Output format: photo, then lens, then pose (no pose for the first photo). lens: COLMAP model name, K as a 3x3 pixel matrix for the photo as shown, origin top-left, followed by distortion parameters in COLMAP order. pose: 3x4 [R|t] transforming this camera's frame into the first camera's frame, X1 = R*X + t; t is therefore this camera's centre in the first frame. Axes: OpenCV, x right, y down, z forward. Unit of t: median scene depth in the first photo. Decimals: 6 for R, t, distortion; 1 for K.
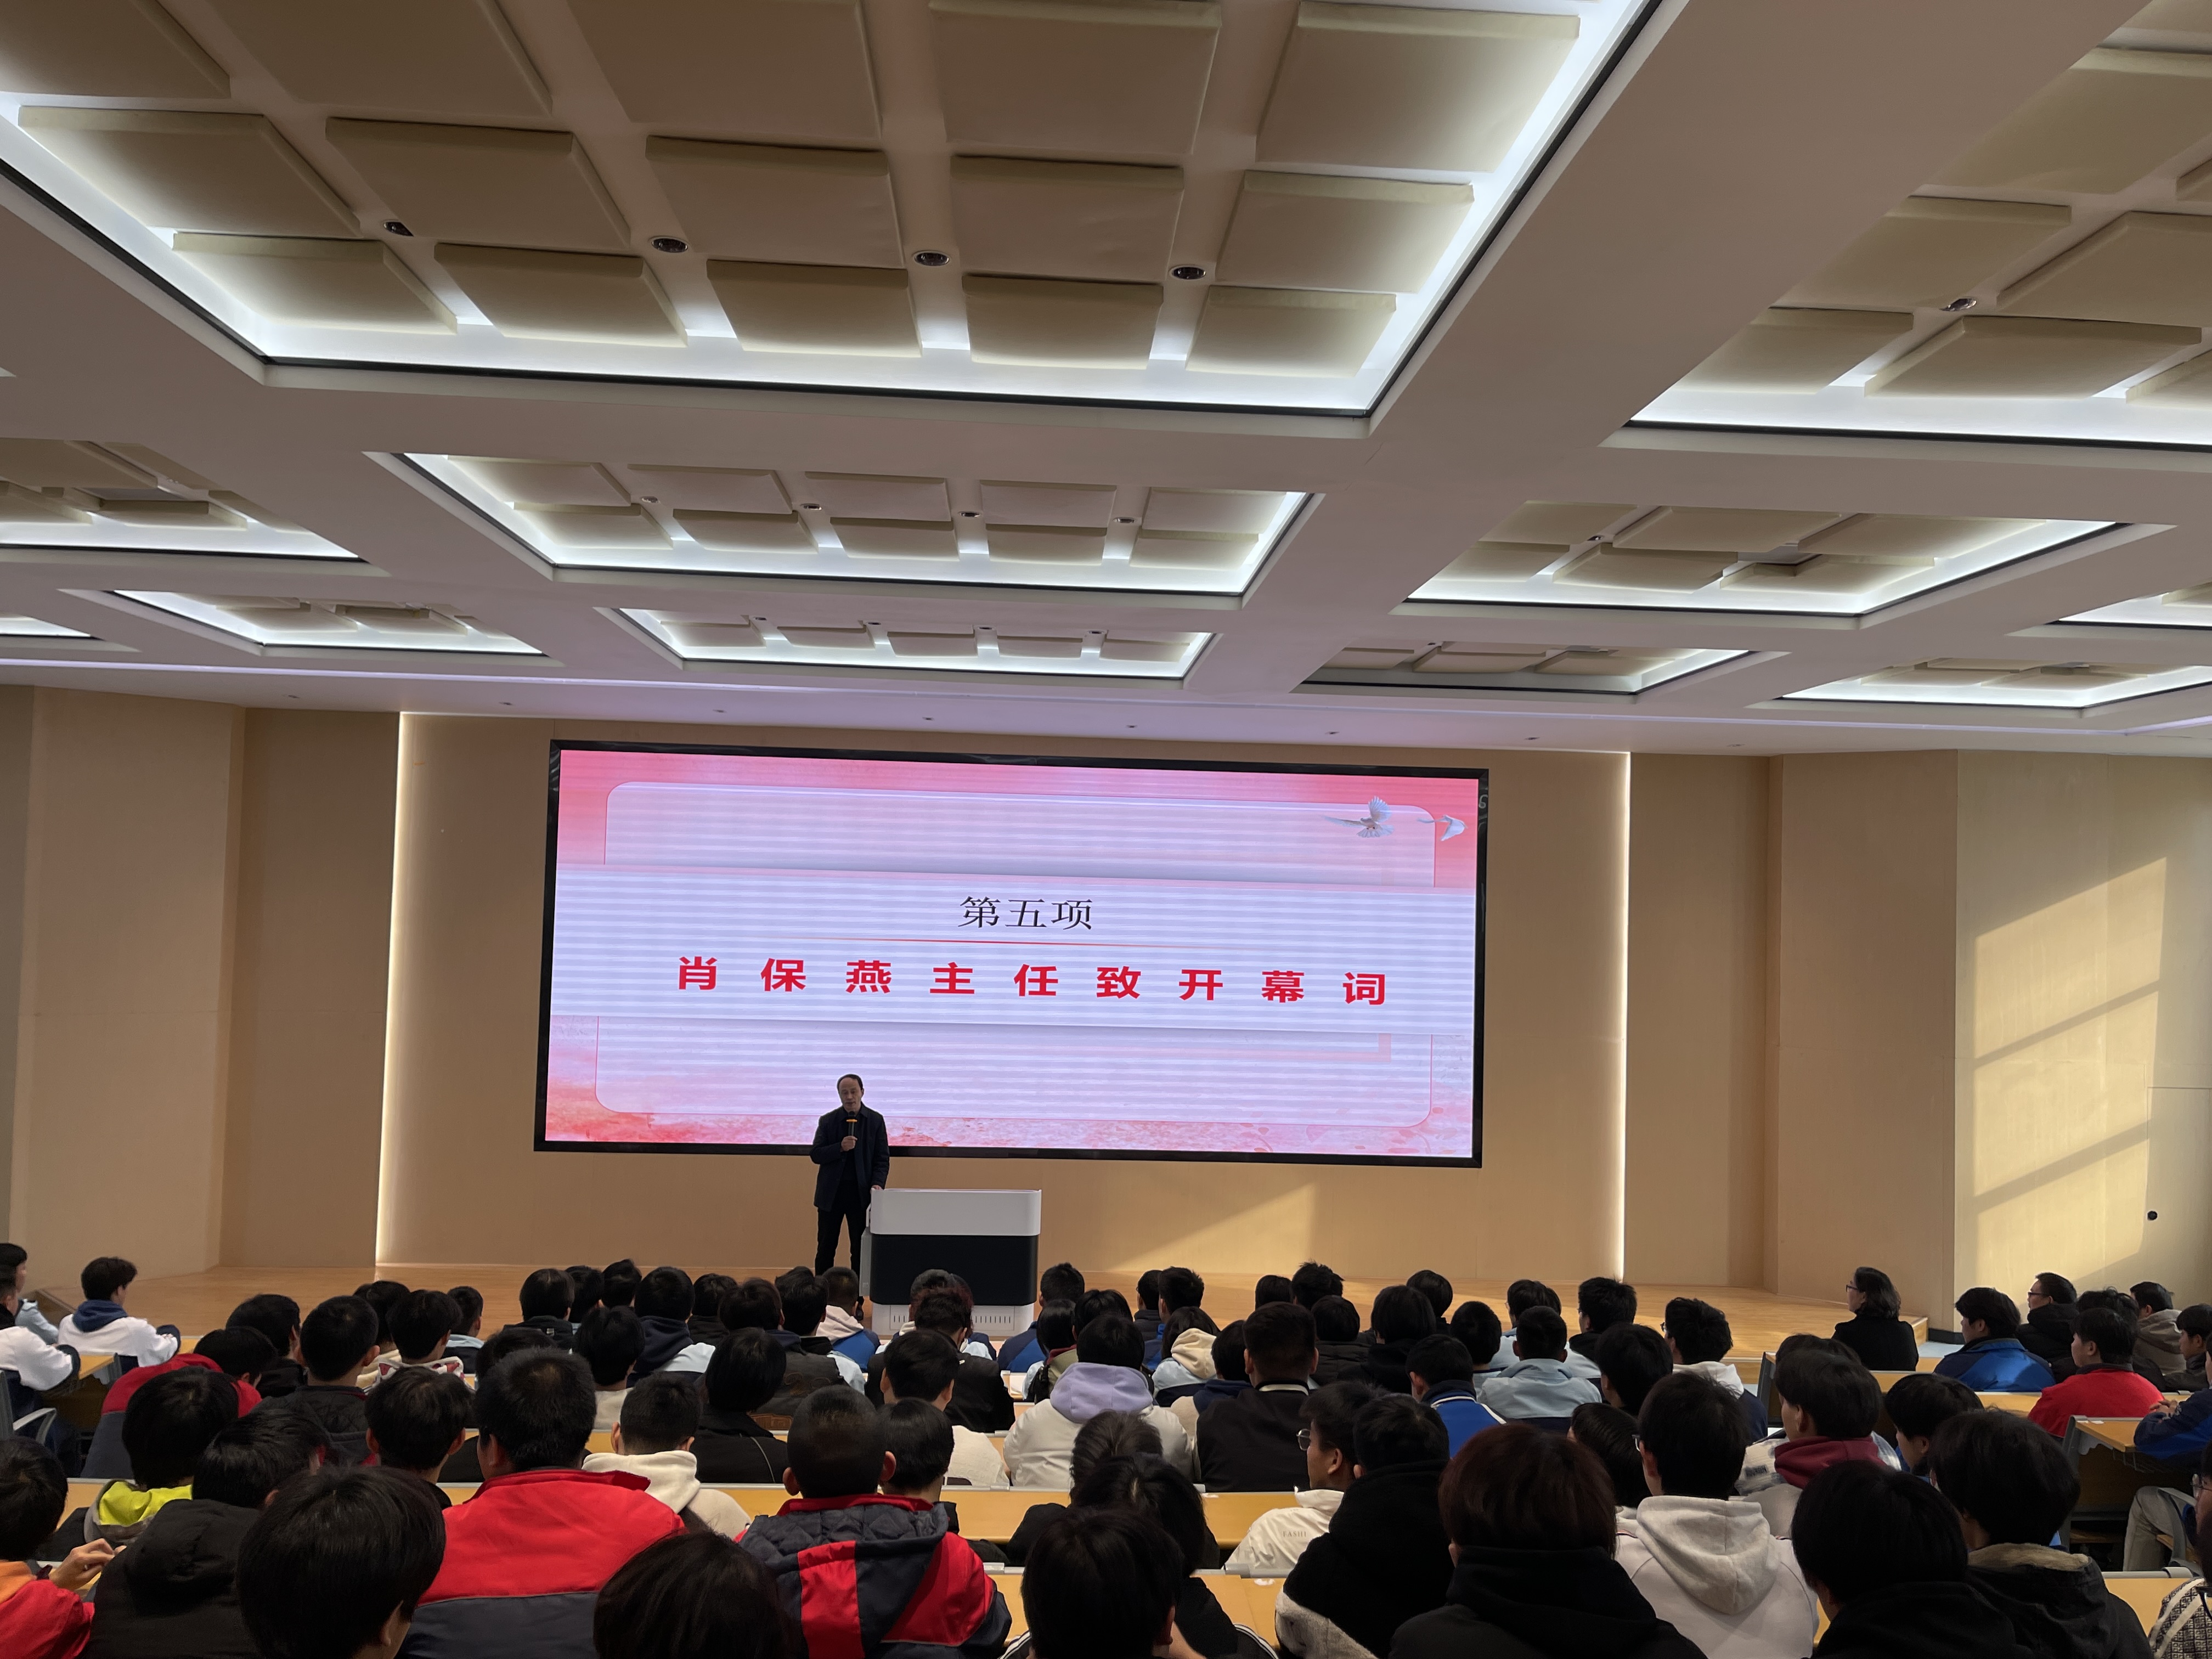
lens RADIAL K [[1696.2, 0, 1107.3], [0, 1696.2, 858.8], [0, 0, 1]] dist [0.004241, -0.065229]
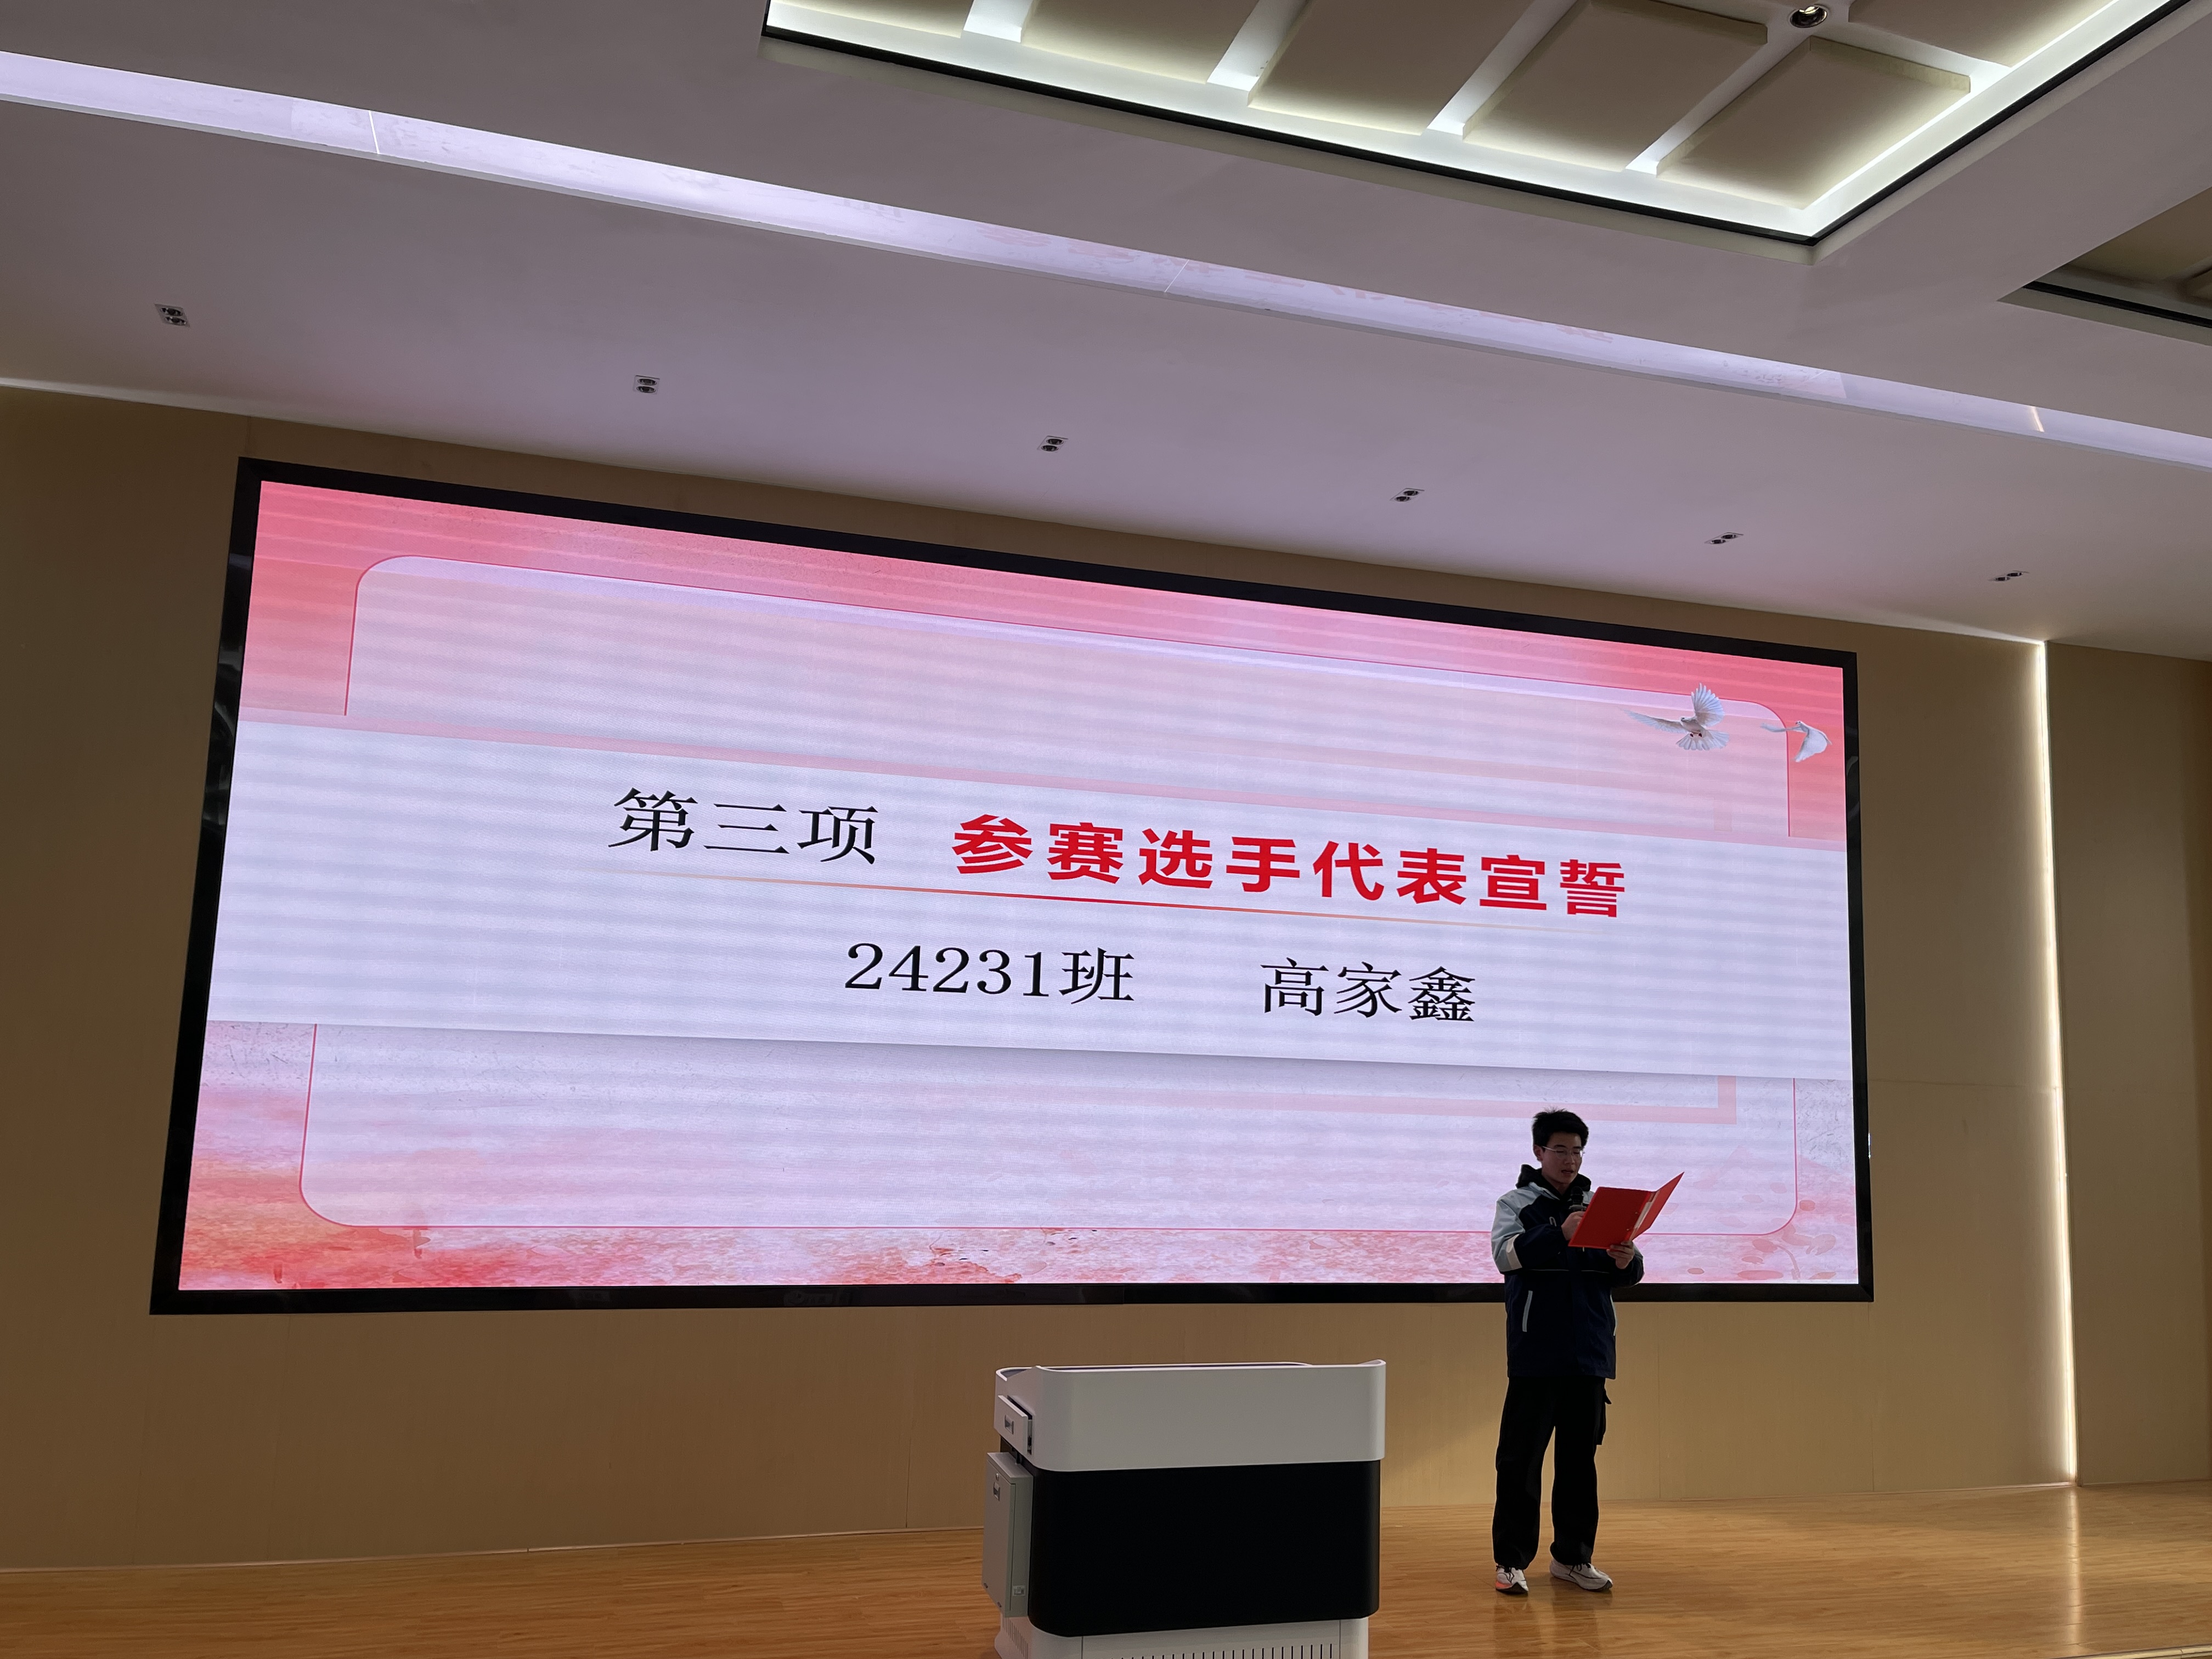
lens RADIAL K [[1760.4, 0, 1130.9], [0, 1760.4, 839.3], [0, 0, 1]] dist [0.007743, 0.003038]
pose [[0.972218, 0.035952, 0.231298, -0.190052], [-0.015282, 0.995775, -0.090543, 0.081313], [-0.233576, 0.084493, 0.968660, 0.450581]]
